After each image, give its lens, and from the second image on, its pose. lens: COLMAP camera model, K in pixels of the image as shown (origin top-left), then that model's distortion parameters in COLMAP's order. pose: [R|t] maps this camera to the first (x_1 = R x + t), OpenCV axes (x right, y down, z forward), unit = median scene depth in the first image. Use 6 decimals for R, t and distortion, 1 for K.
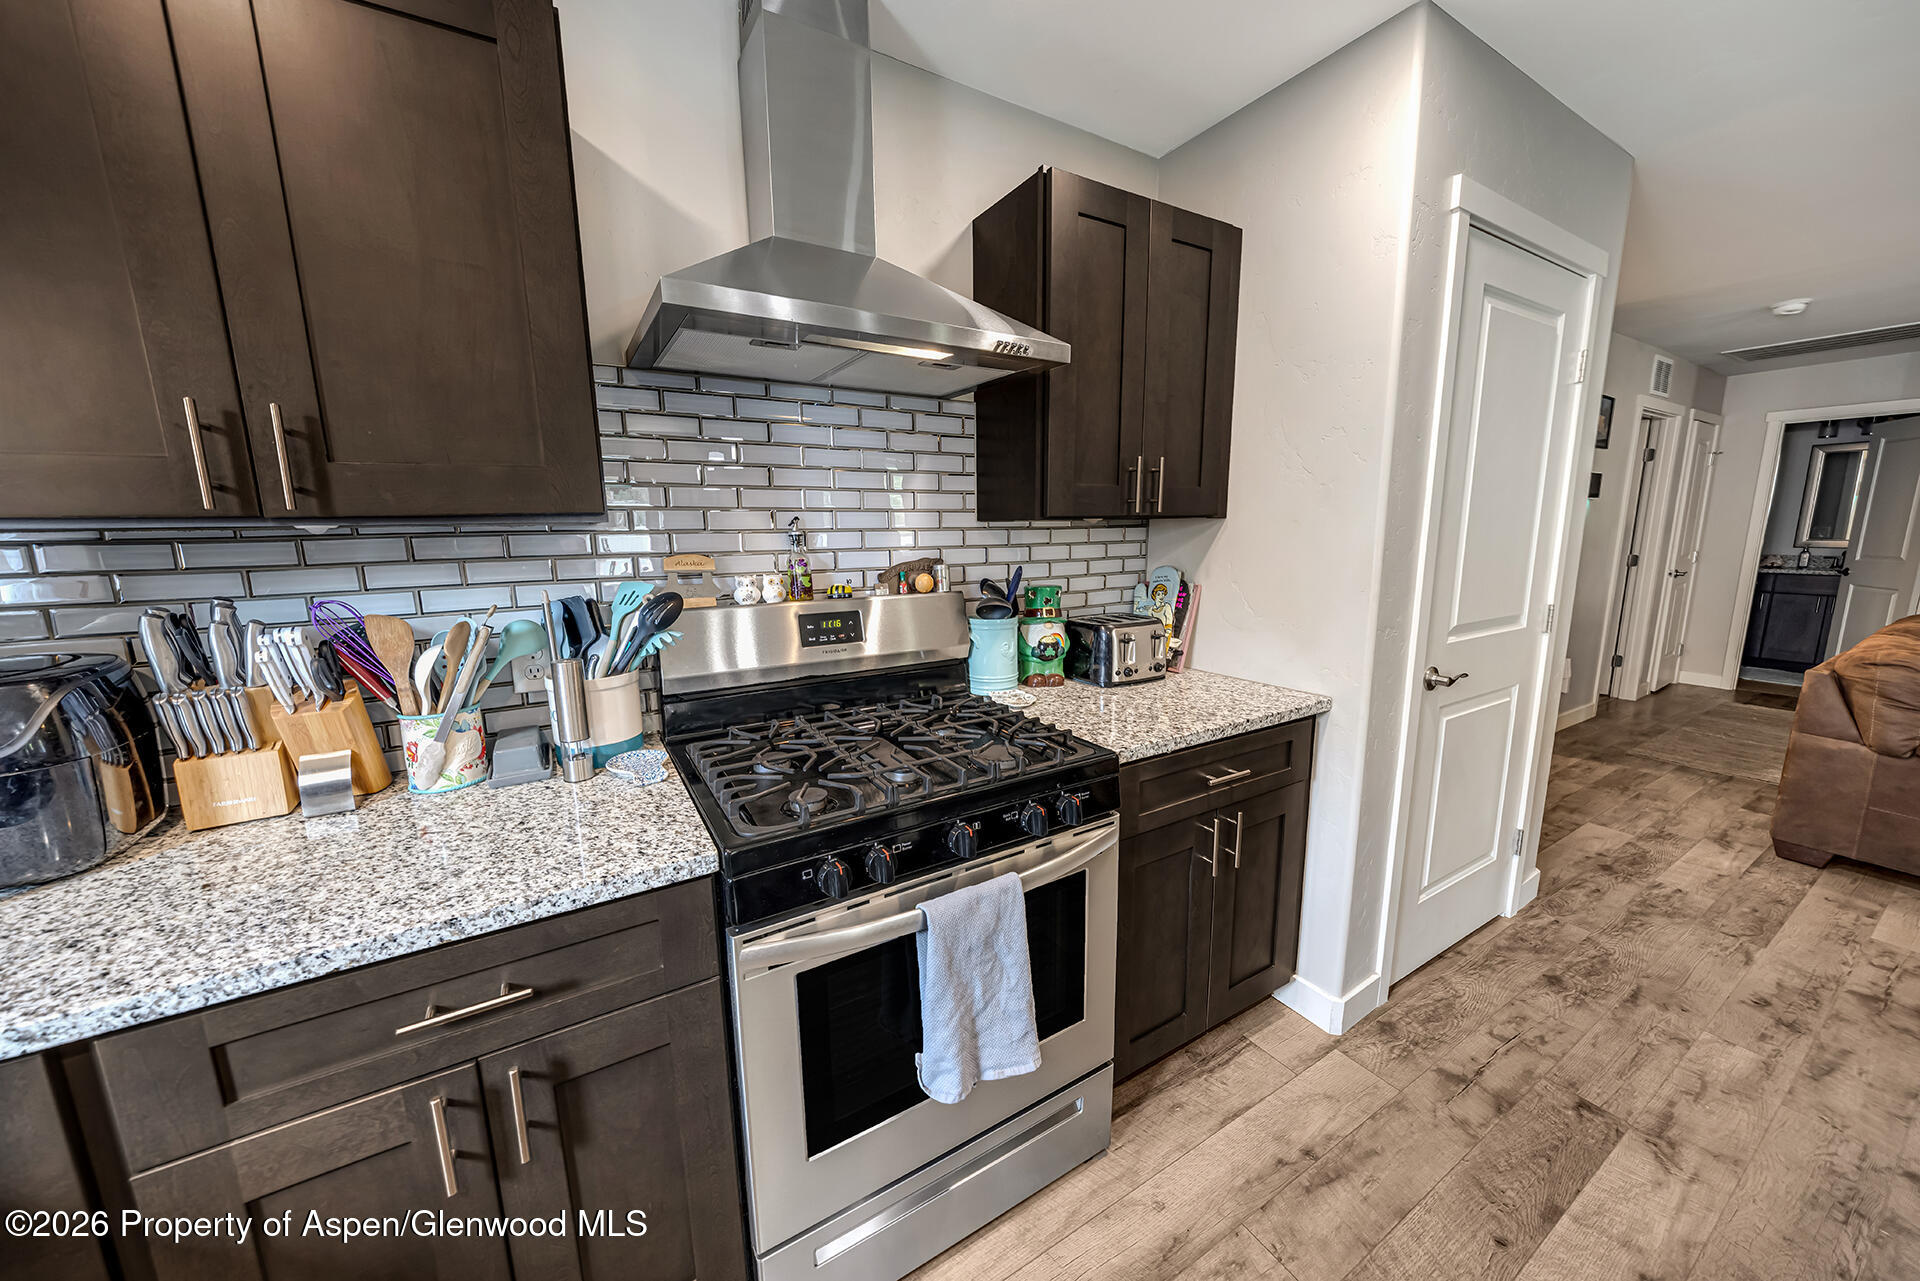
lens RADIAL K [[658.0, 0, 956.6], [0, 658.0, 639.6], [0, 0, 1]] dist [-0.002728, 0.000188]
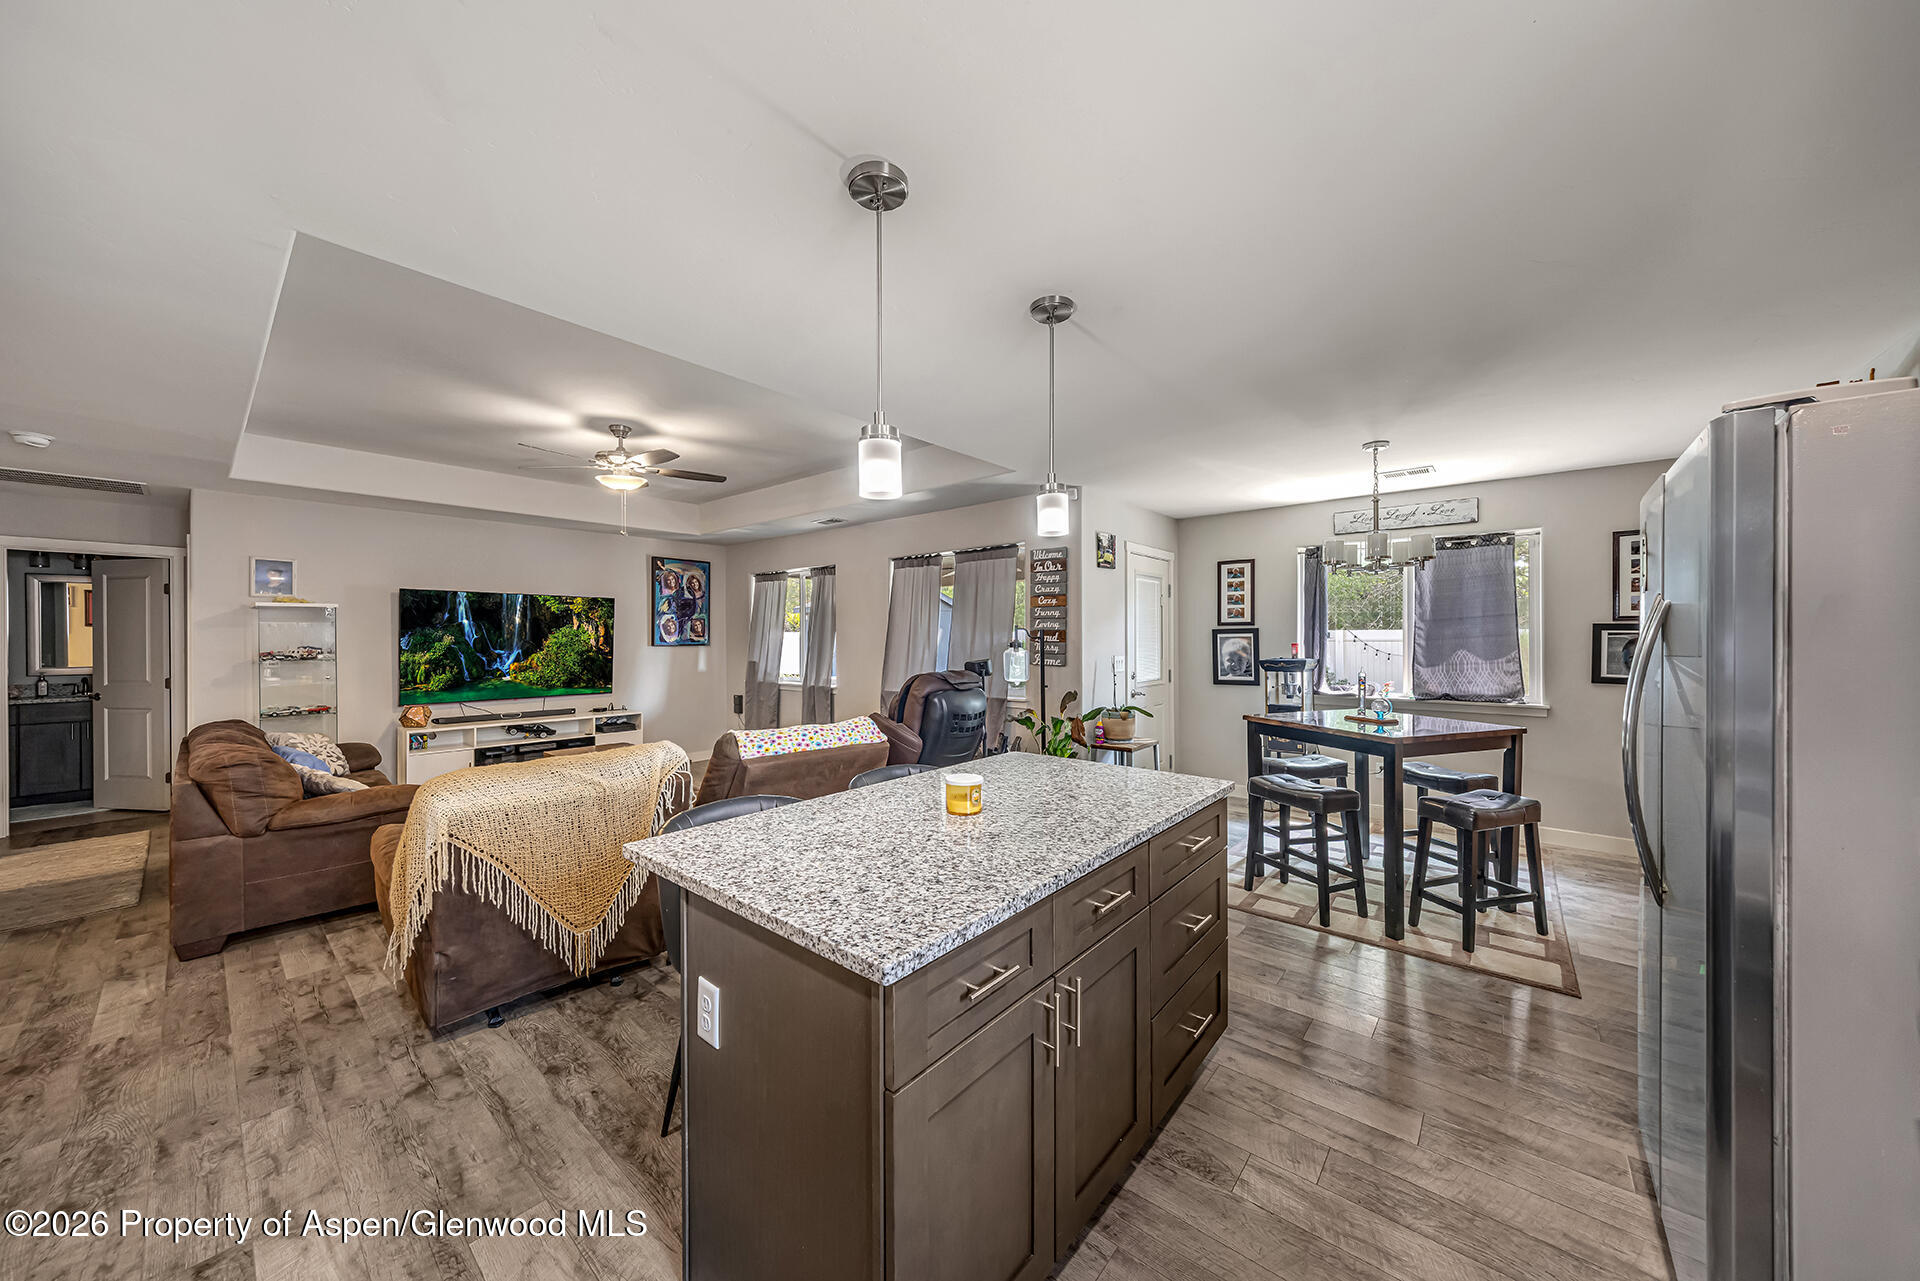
lens RADIAL K [[658.0, 0, 962.0], [0, 658.0, 639.9], [0, 0, 1]] dist [-0.002728, 0.000188]
pose [[-0.326462, 0.005138, 0.945196, -0.337957], [0.172906, 0.983436, 0.054375, -0.042513], [-0.929261, 0.181182, -0.321943, 0.149434]]
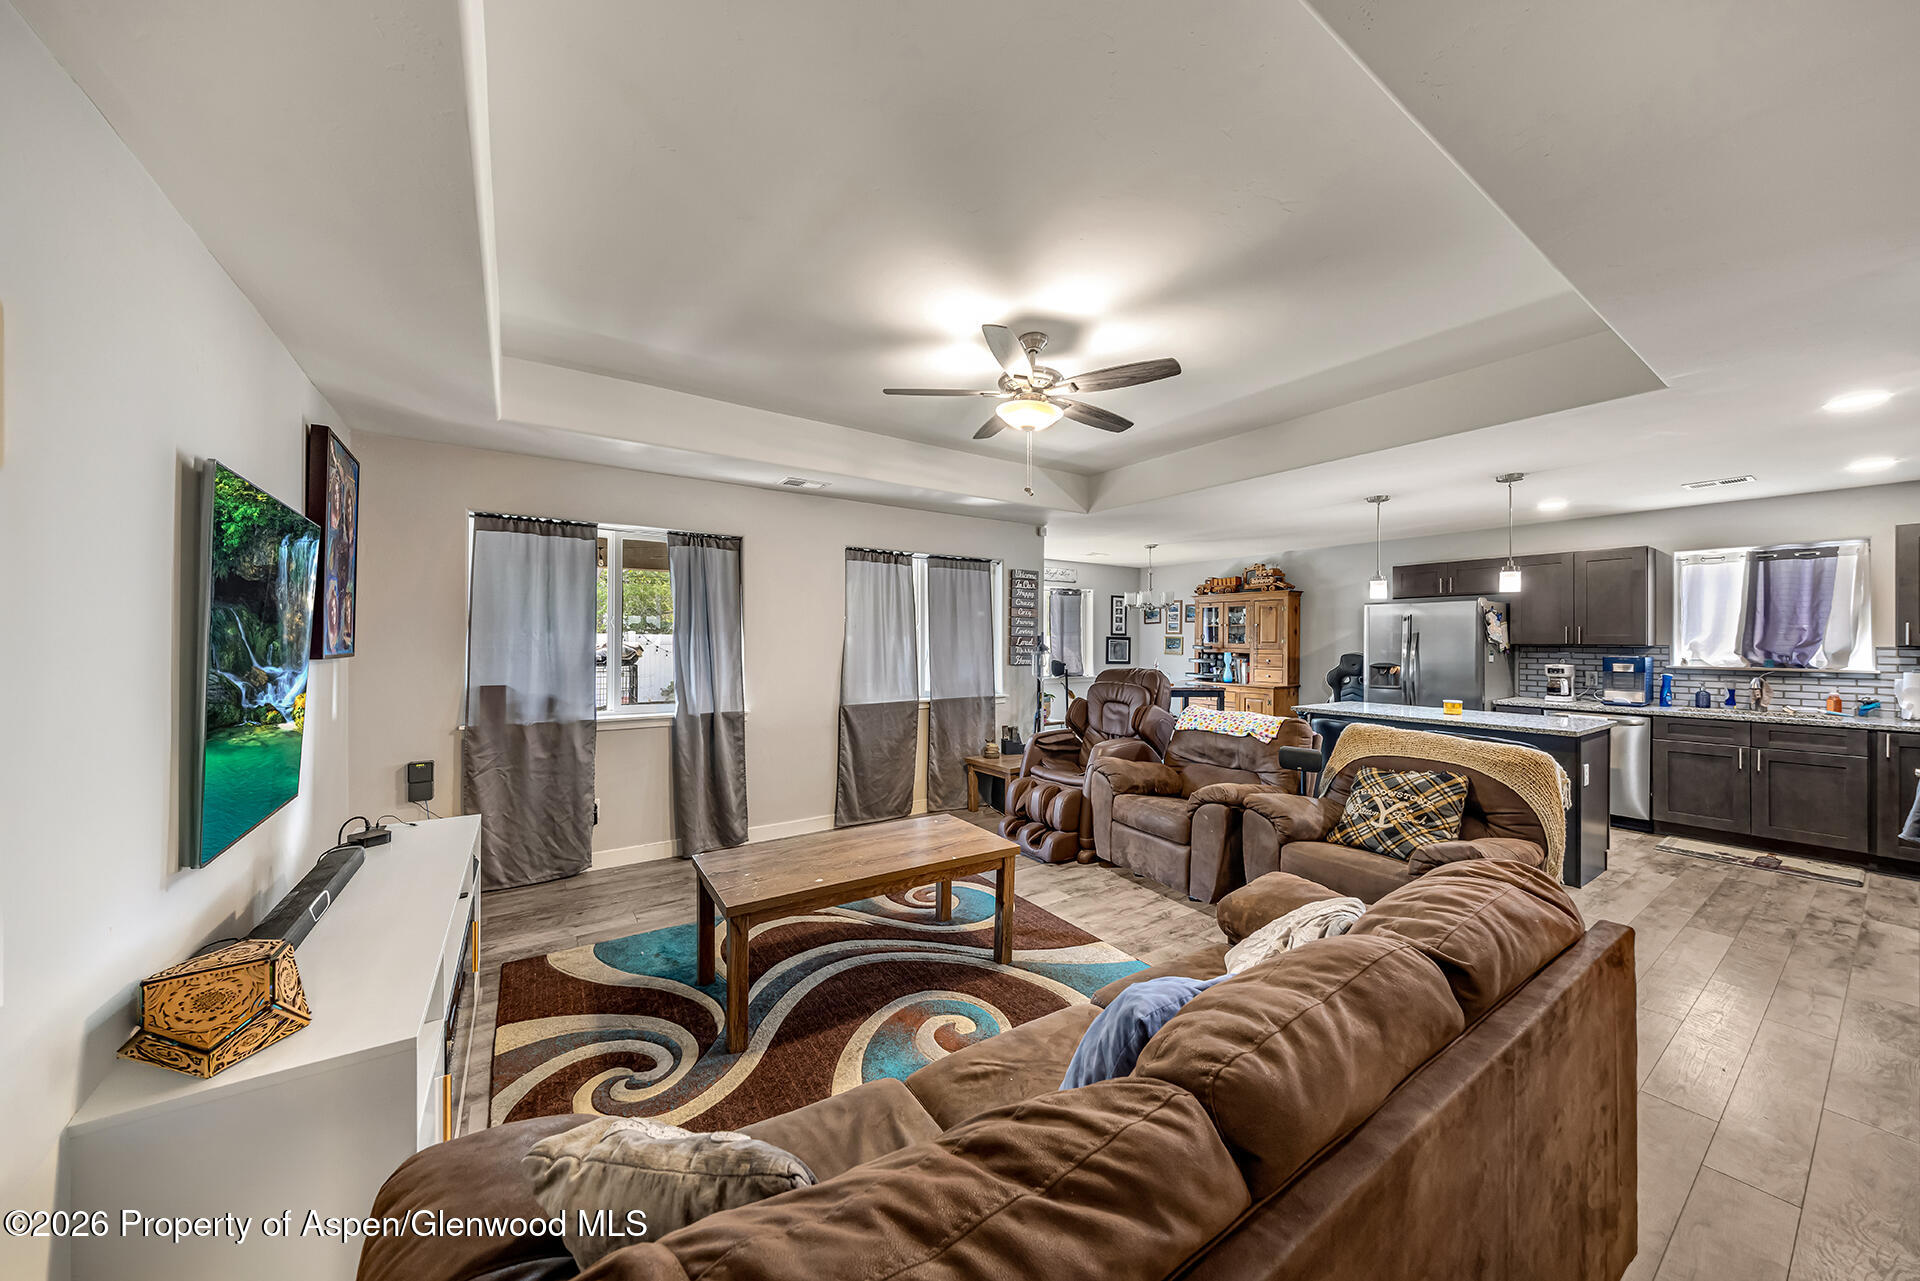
lens RADIAL K [[658.0, 0, 929.8], [0, 658.0, 637.9], [0, 0, 1]] dist [-0.002728, 0.000188]
pose [[-0.998868, 0.004720, -0.047335, 3.591505], [-0.003431, 0.985325, 0.170654, -0.539748], [0.047446, 0.170623, -0.984193, 2.760398]]
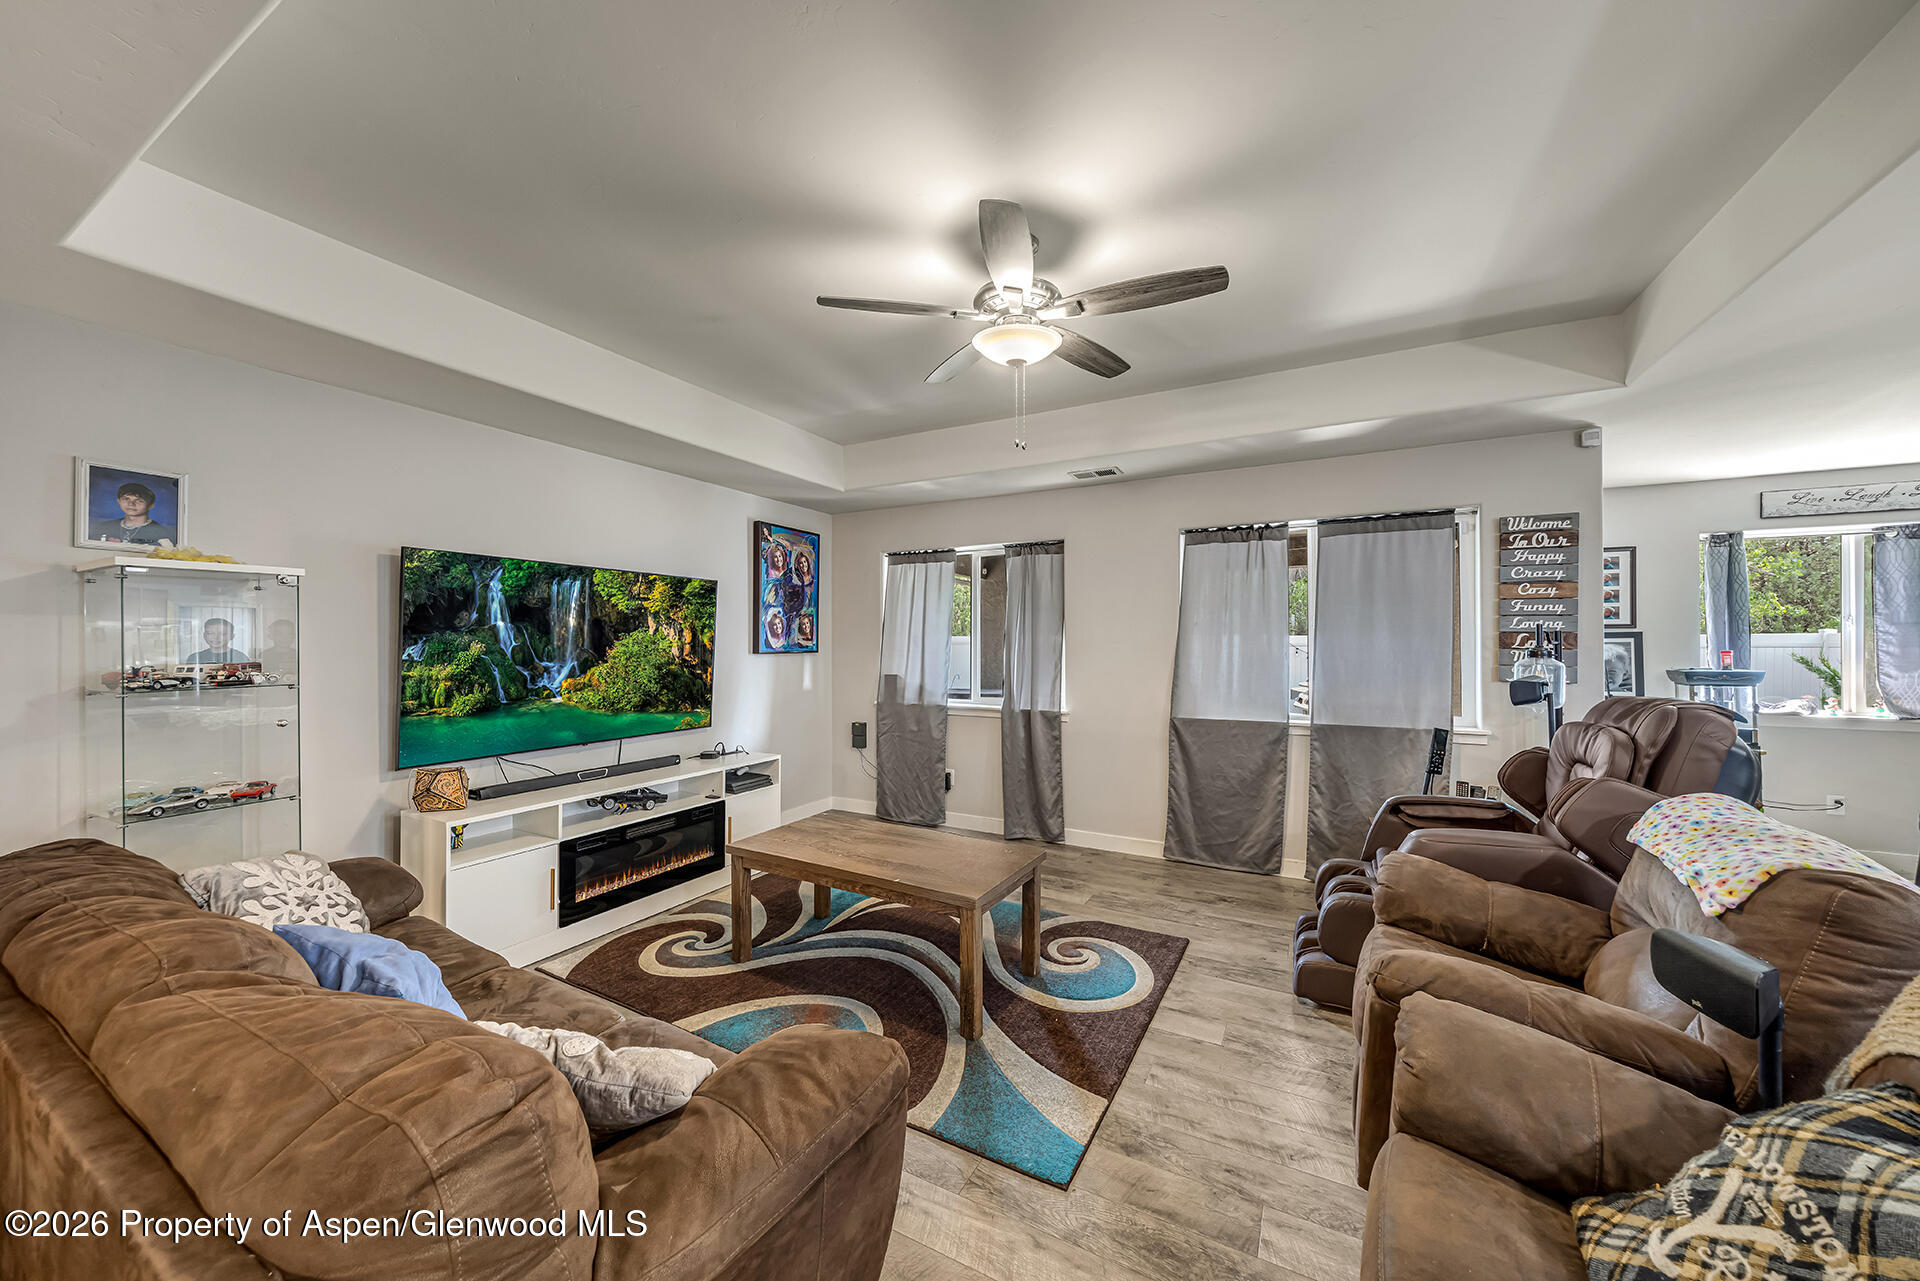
lens RADIAL K [[658.0, 0, 967.5], [0, 658.0, 636.8], [0, 0, 1]] dist [-0.002728, 0.000188]
pose [[-0.520698, 0.014888, 0.853611, 1.814172], [0.155449, 0.984787, 0.077648, -0.320713], [-0.839470, 0.173124, -0.515091, 1.602610]]
